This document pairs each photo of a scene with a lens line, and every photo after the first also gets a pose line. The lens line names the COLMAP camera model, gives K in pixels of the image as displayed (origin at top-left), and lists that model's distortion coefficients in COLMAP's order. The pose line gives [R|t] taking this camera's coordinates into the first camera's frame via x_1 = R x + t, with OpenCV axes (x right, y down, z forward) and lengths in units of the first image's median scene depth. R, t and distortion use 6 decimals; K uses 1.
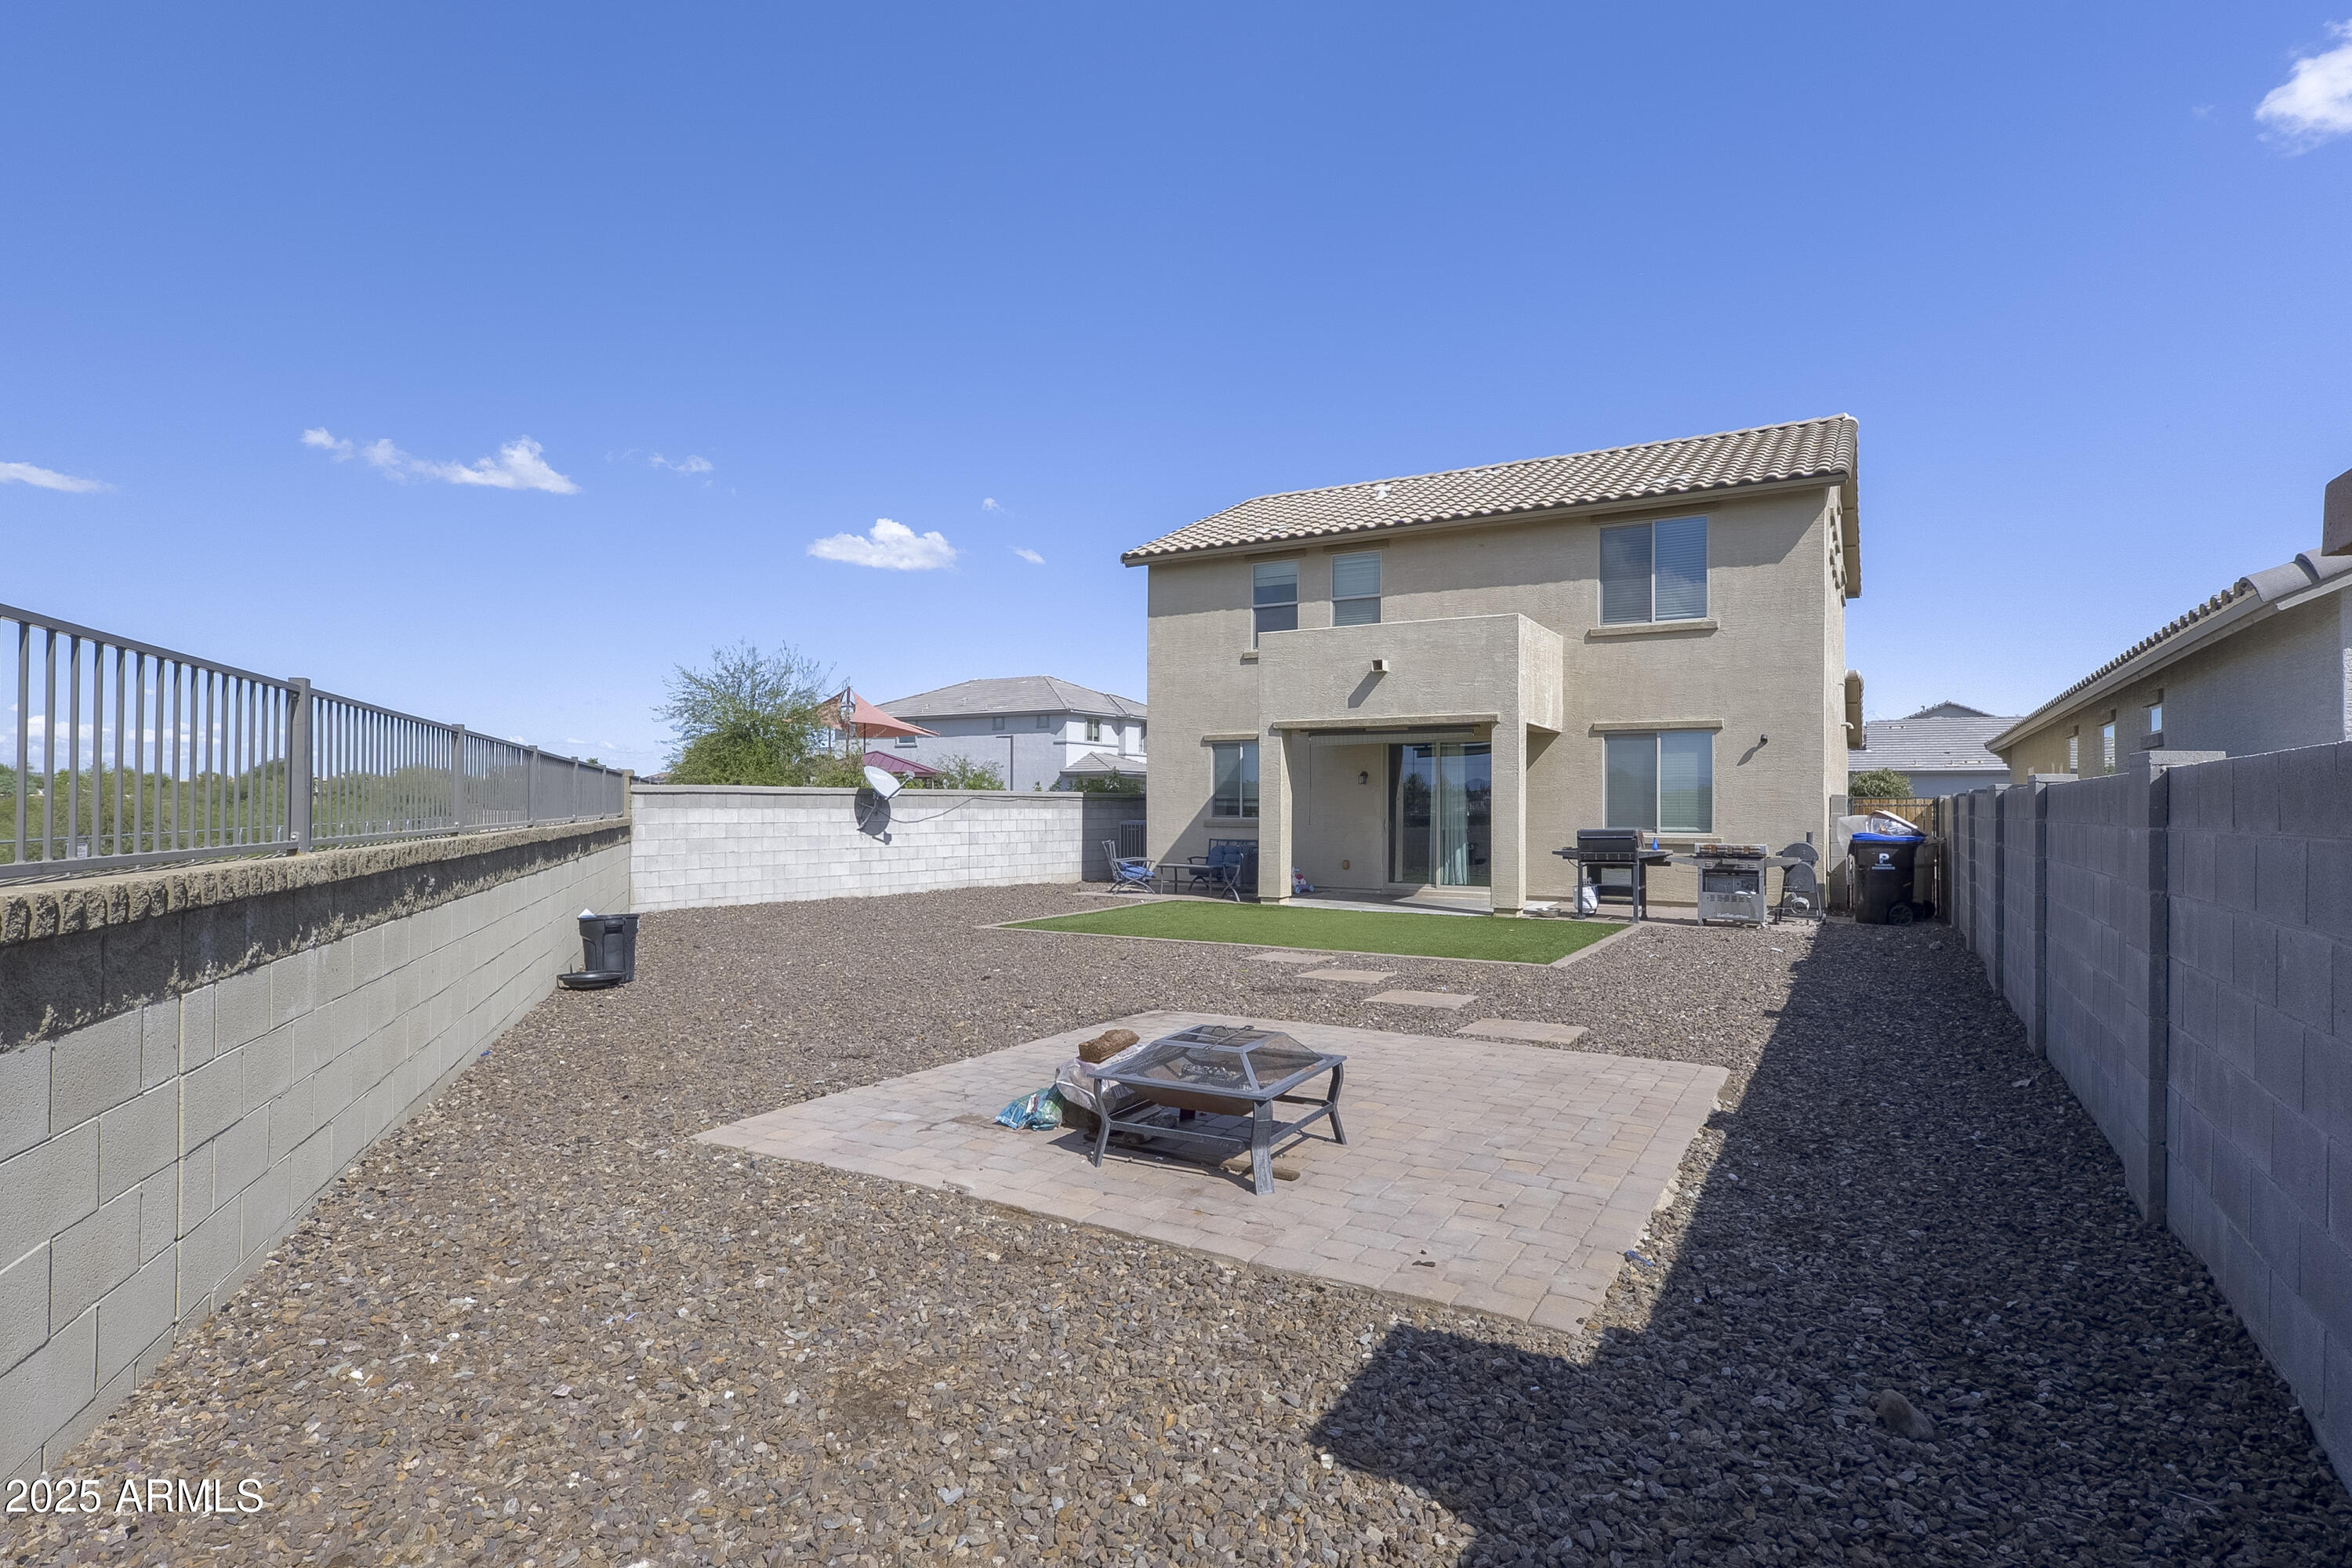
lens RADIAL K [[1167.8, 0, 1176.0], [0, 1167.8, 784.0], [0, 0, 1]] dist [0.001007, 0.000185]
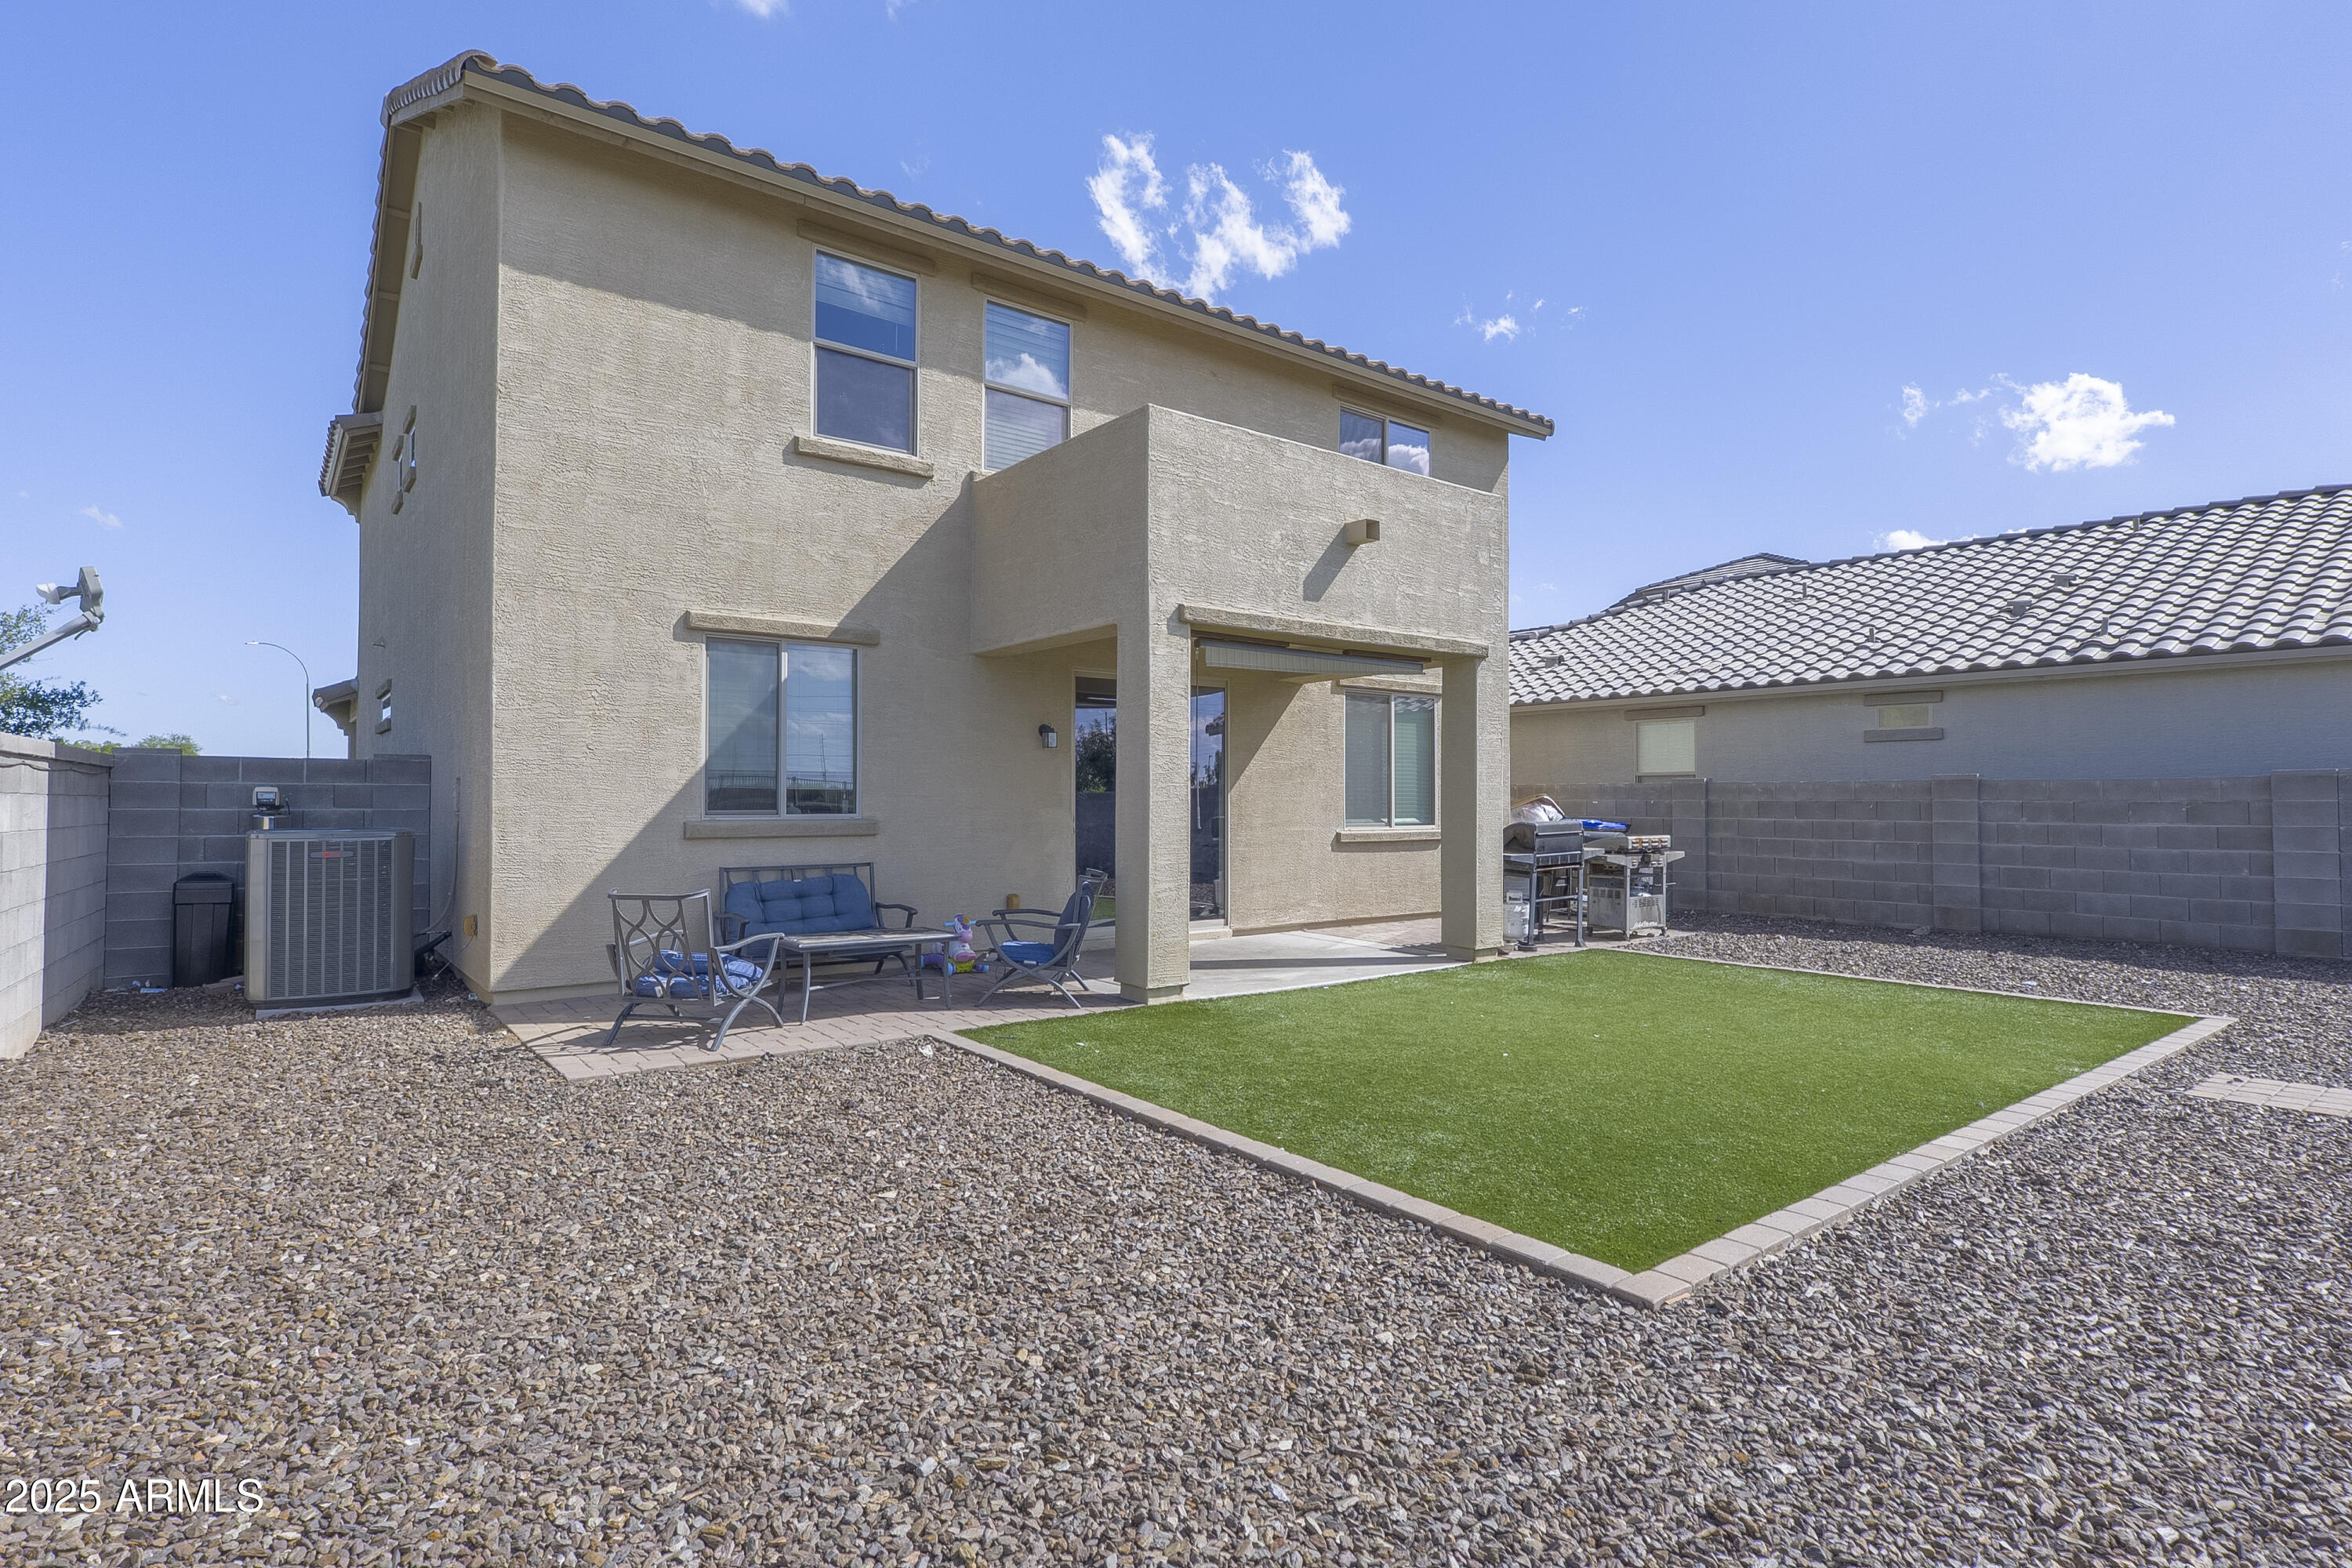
lens RADIAL K [[1167.8, 0, 1176.0], [0, 1167.8, 784.0], [0, 0, 1]] dist [0.001007, 0.000185]
pose [[0.369774, 0.014167, 0.929014, -0.295951], [-0.015477, 0.999839, -0.009087, 0.019053], [-0.928993, -0.011018, 0.369934, 0.708103]]
